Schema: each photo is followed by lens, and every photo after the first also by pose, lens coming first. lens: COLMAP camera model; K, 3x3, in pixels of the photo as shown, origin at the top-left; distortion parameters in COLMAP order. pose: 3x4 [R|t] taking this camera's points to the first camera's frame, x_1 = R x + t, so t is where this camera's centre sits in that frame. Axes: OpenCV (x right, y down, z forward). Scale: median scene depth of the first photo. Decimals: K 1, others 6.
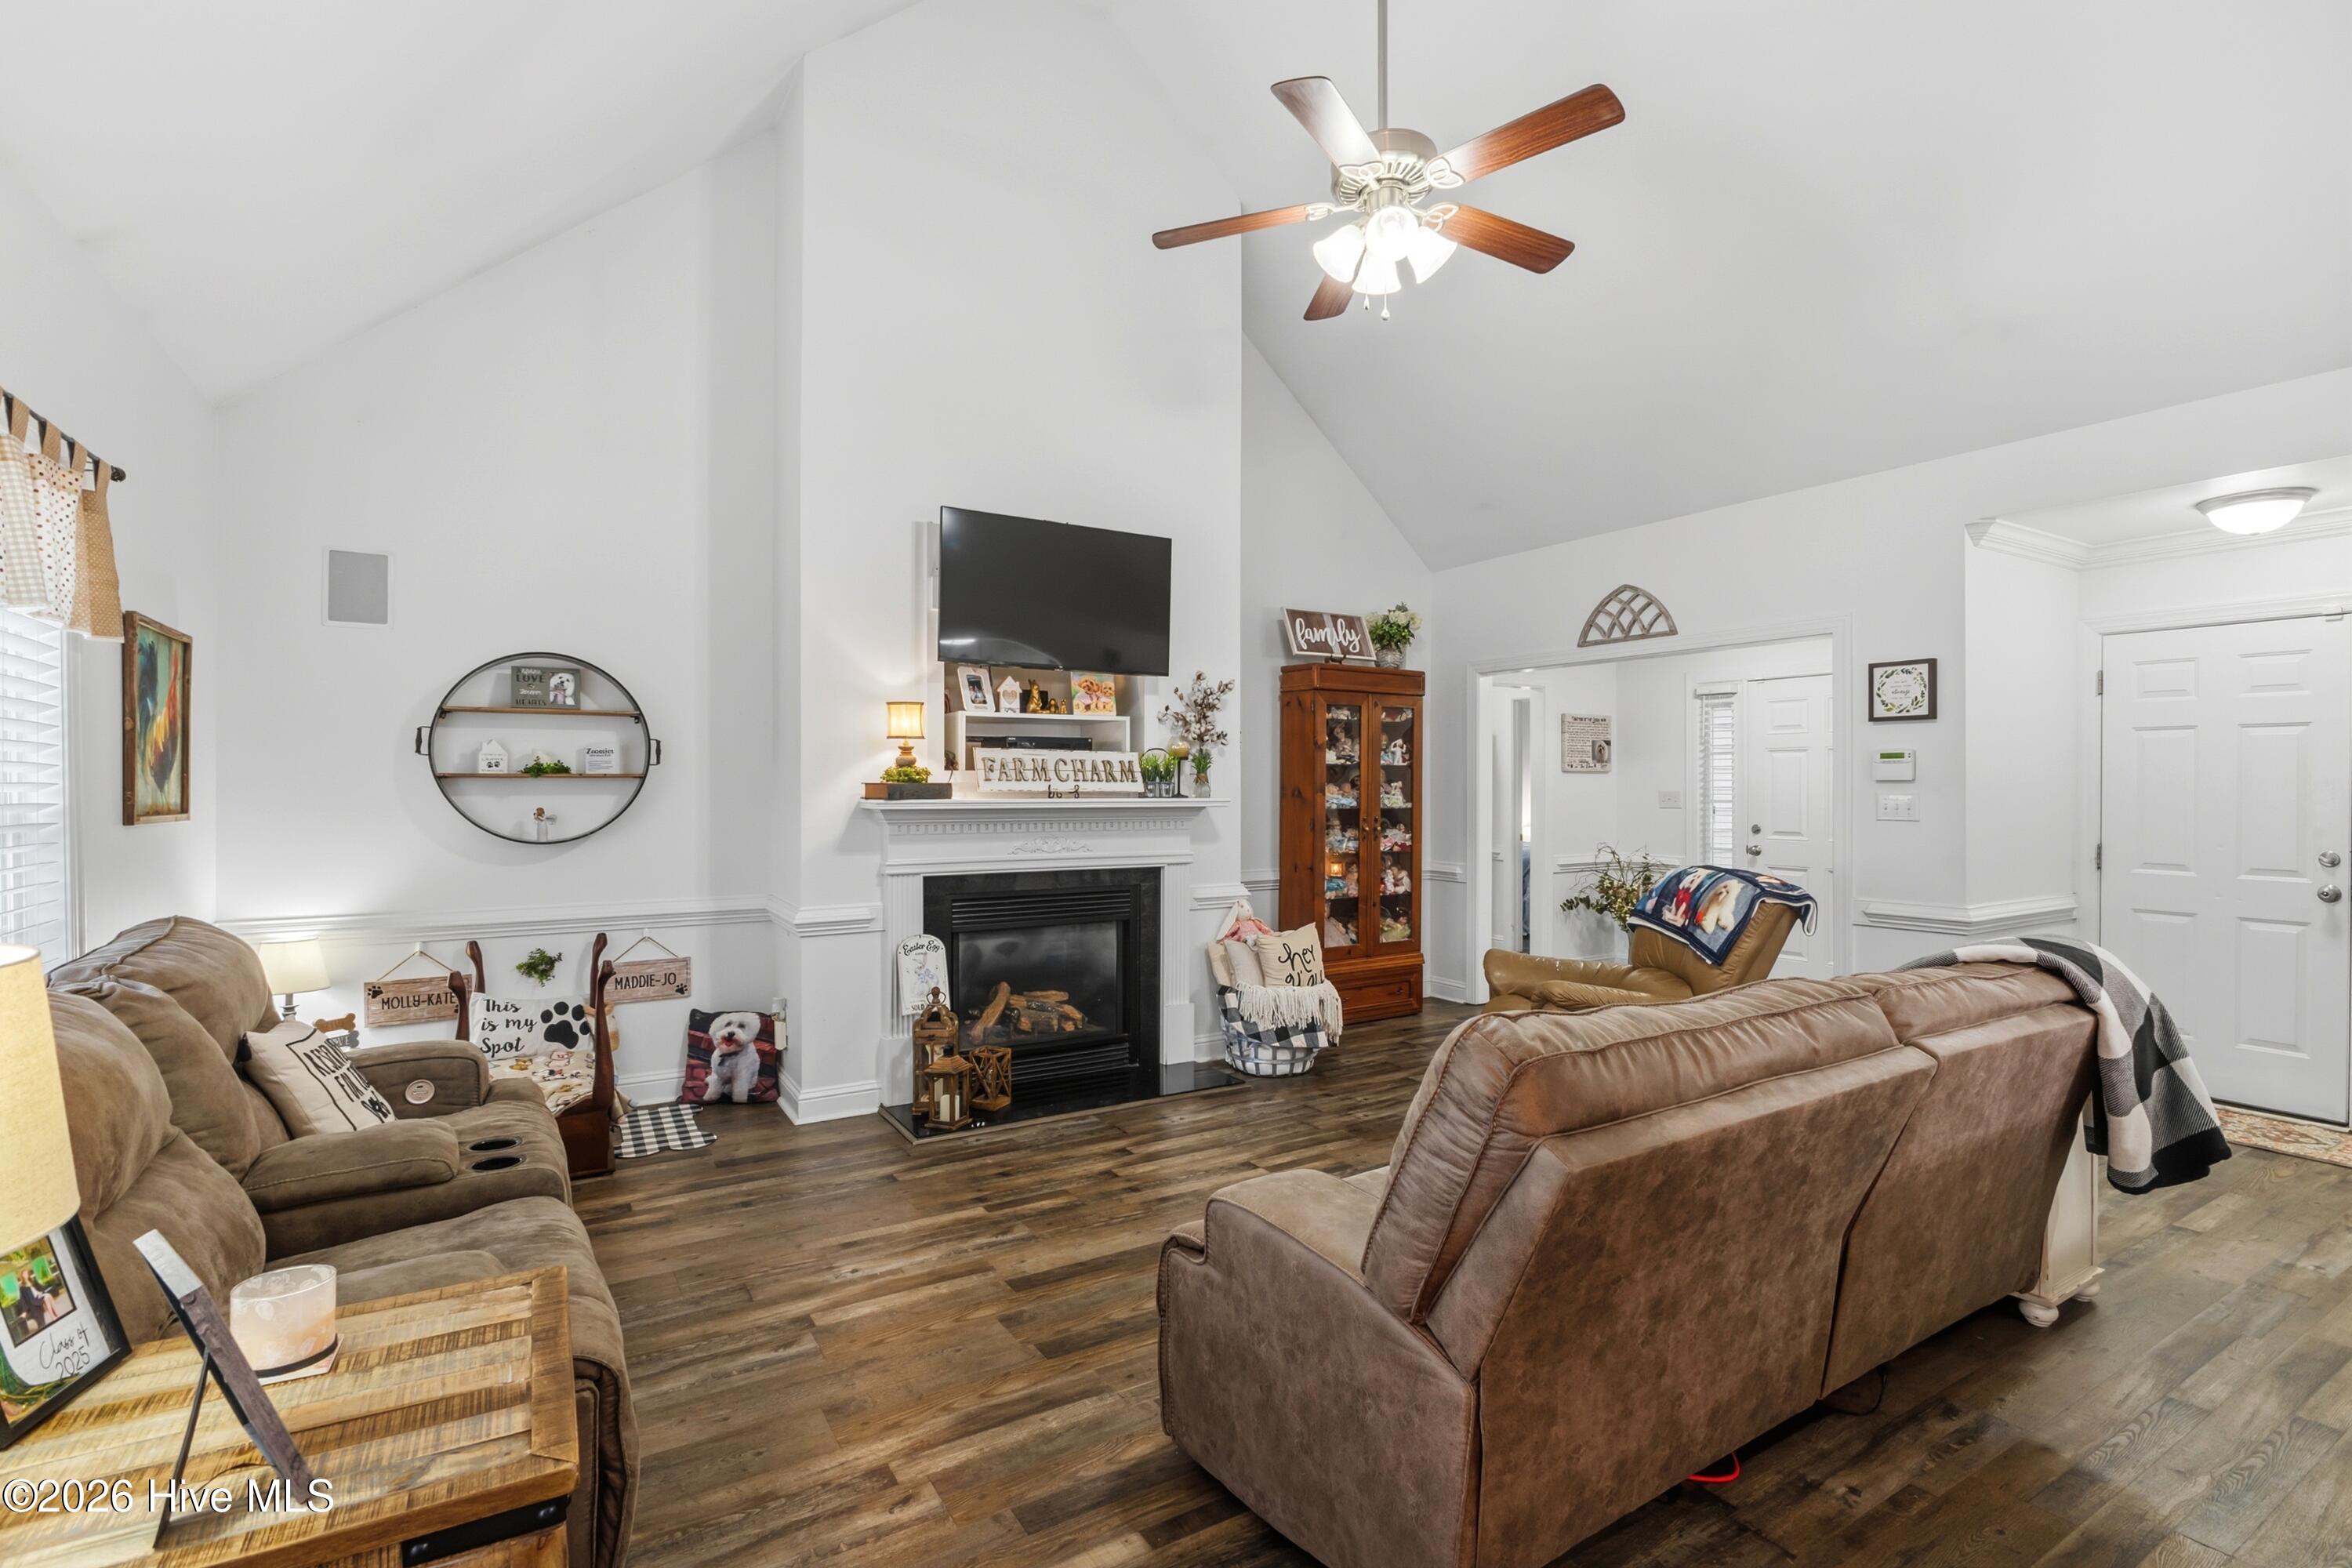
lens RADIAL K [[1099.1, 0, 1176.0], [0, 1099.1, 784.0], [0, 0, 1]] dist [-0.008405, 0.000285]
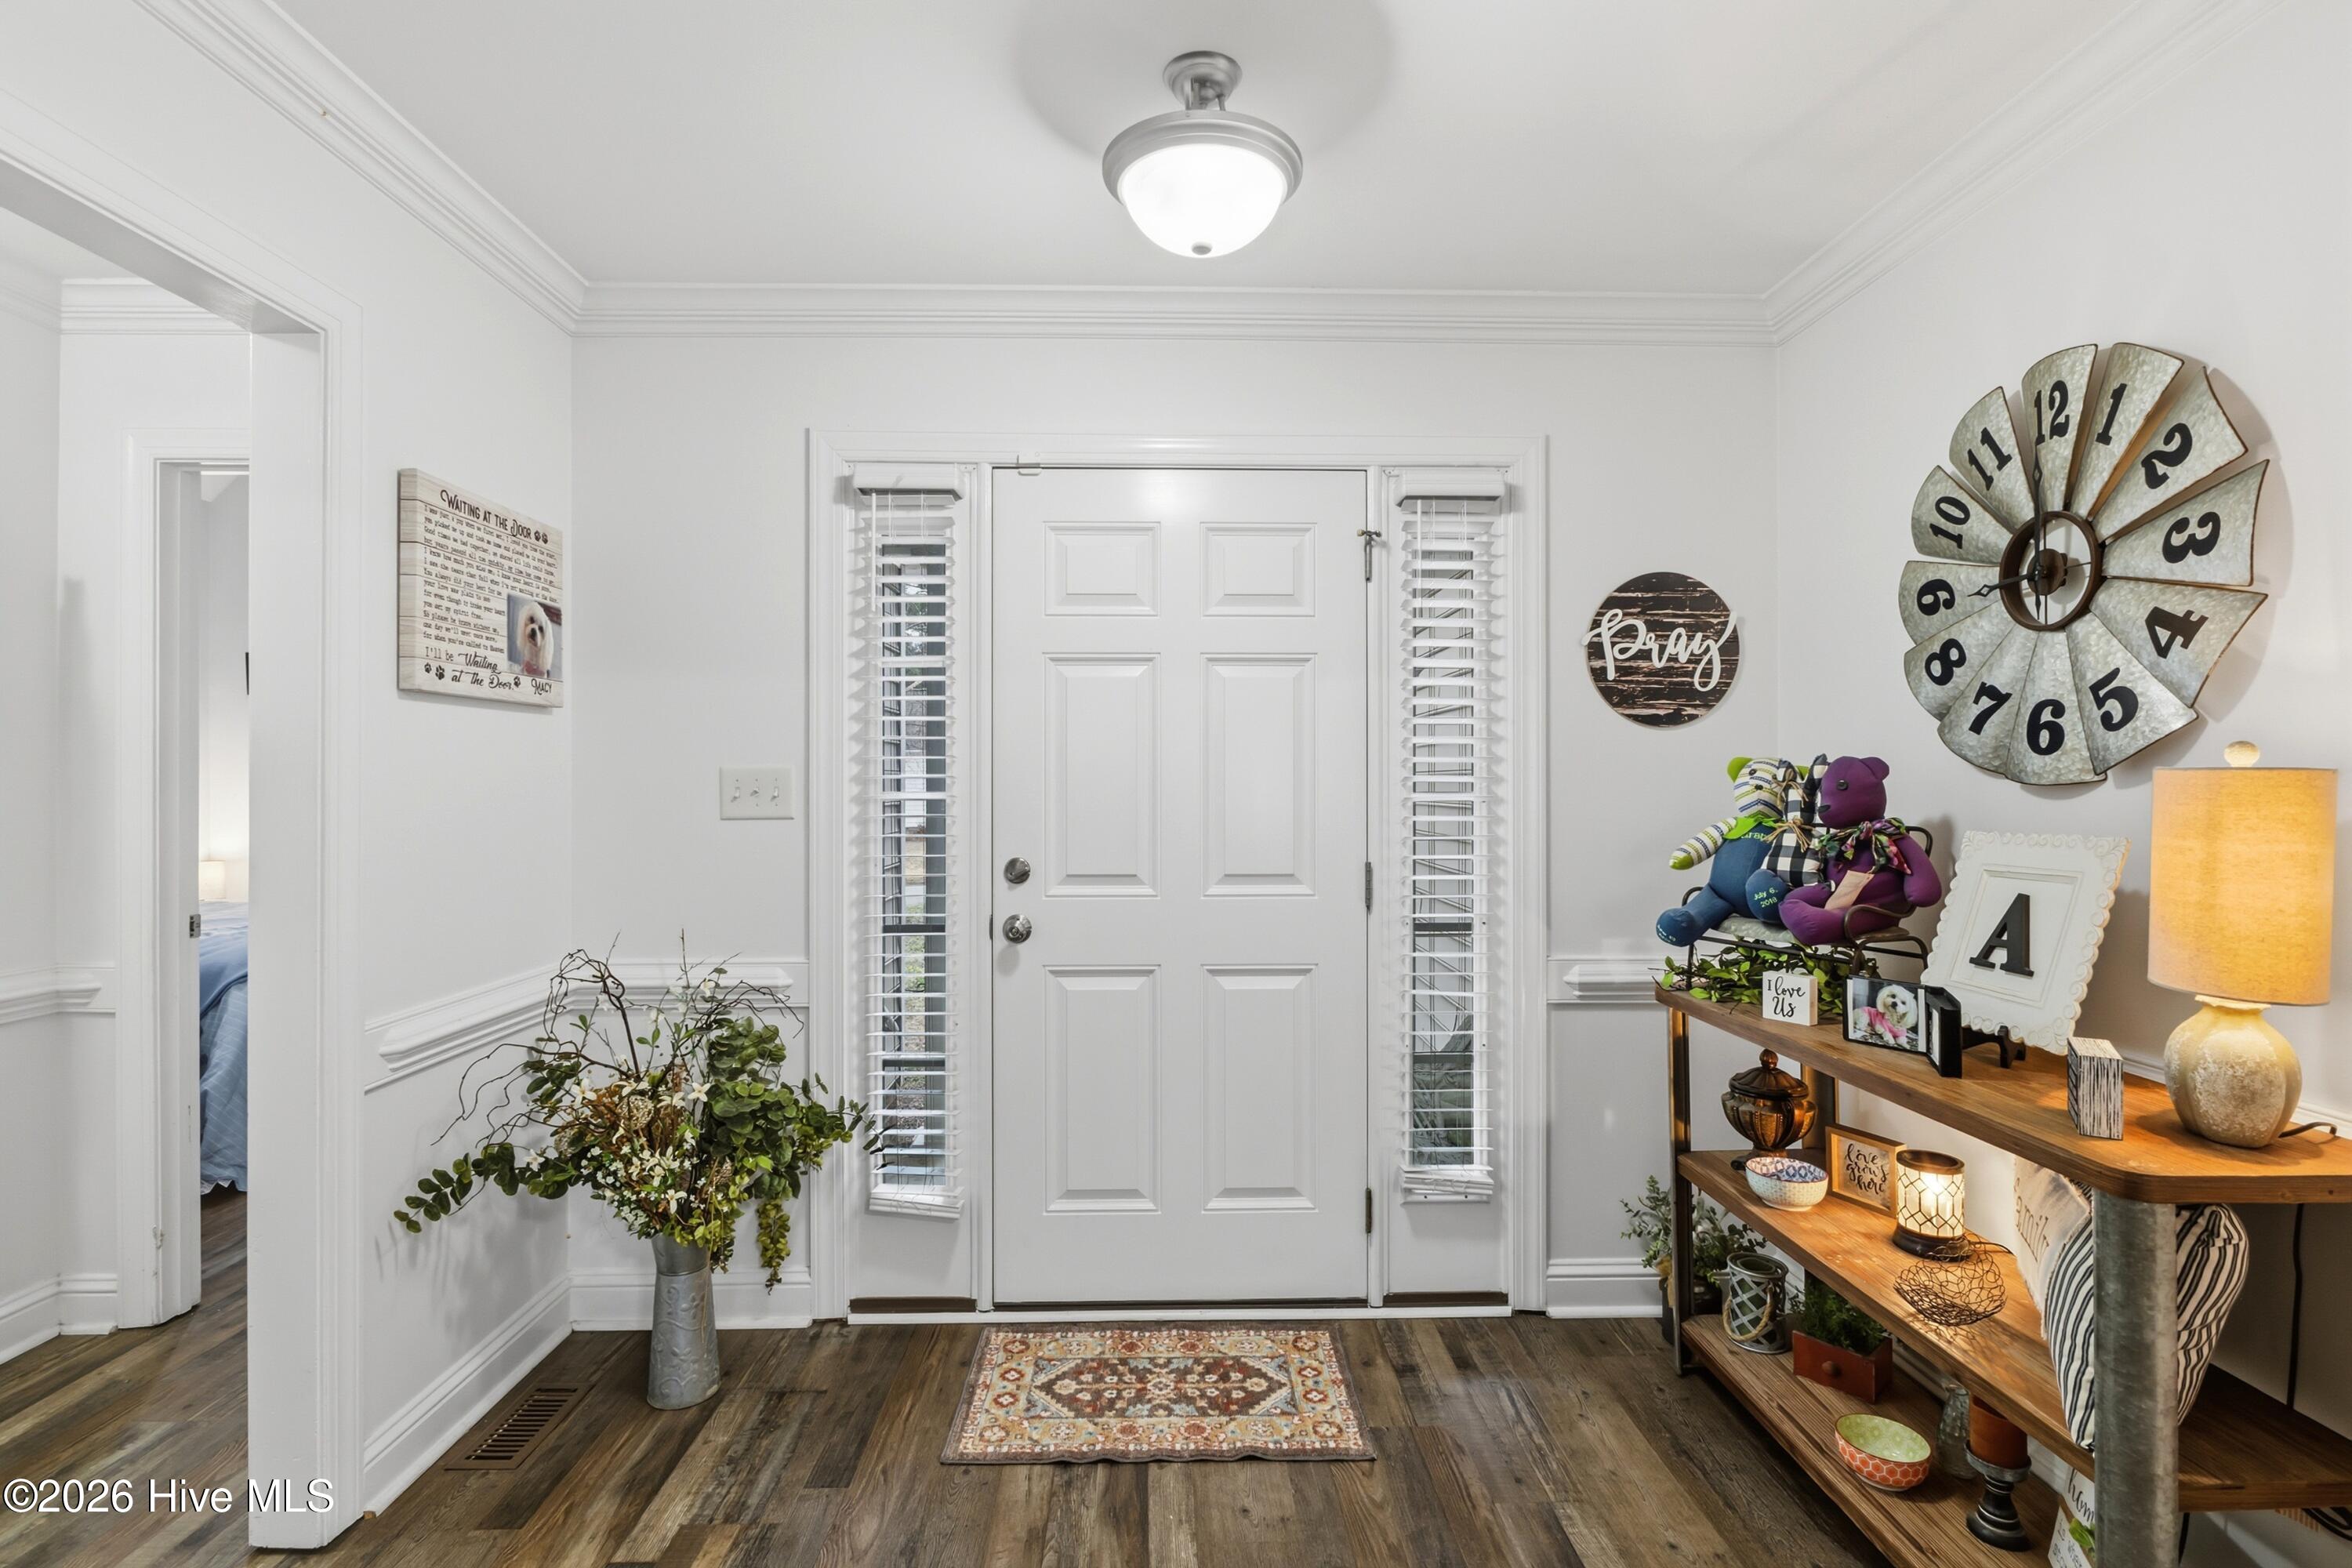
lens RADIAL K [[1099.1, 0, 1176.0], [0, 1099.1, 784.0], [0, 0, 1]] dist [-0.008405, 0.000285]
pose [[0.513809, 0.000049, 0.857904, 0.223025], [0.004203, 0.999988, -0.002574, 0.012221], [-0.857894, 0.004929, 0.513803, 0.706554]]
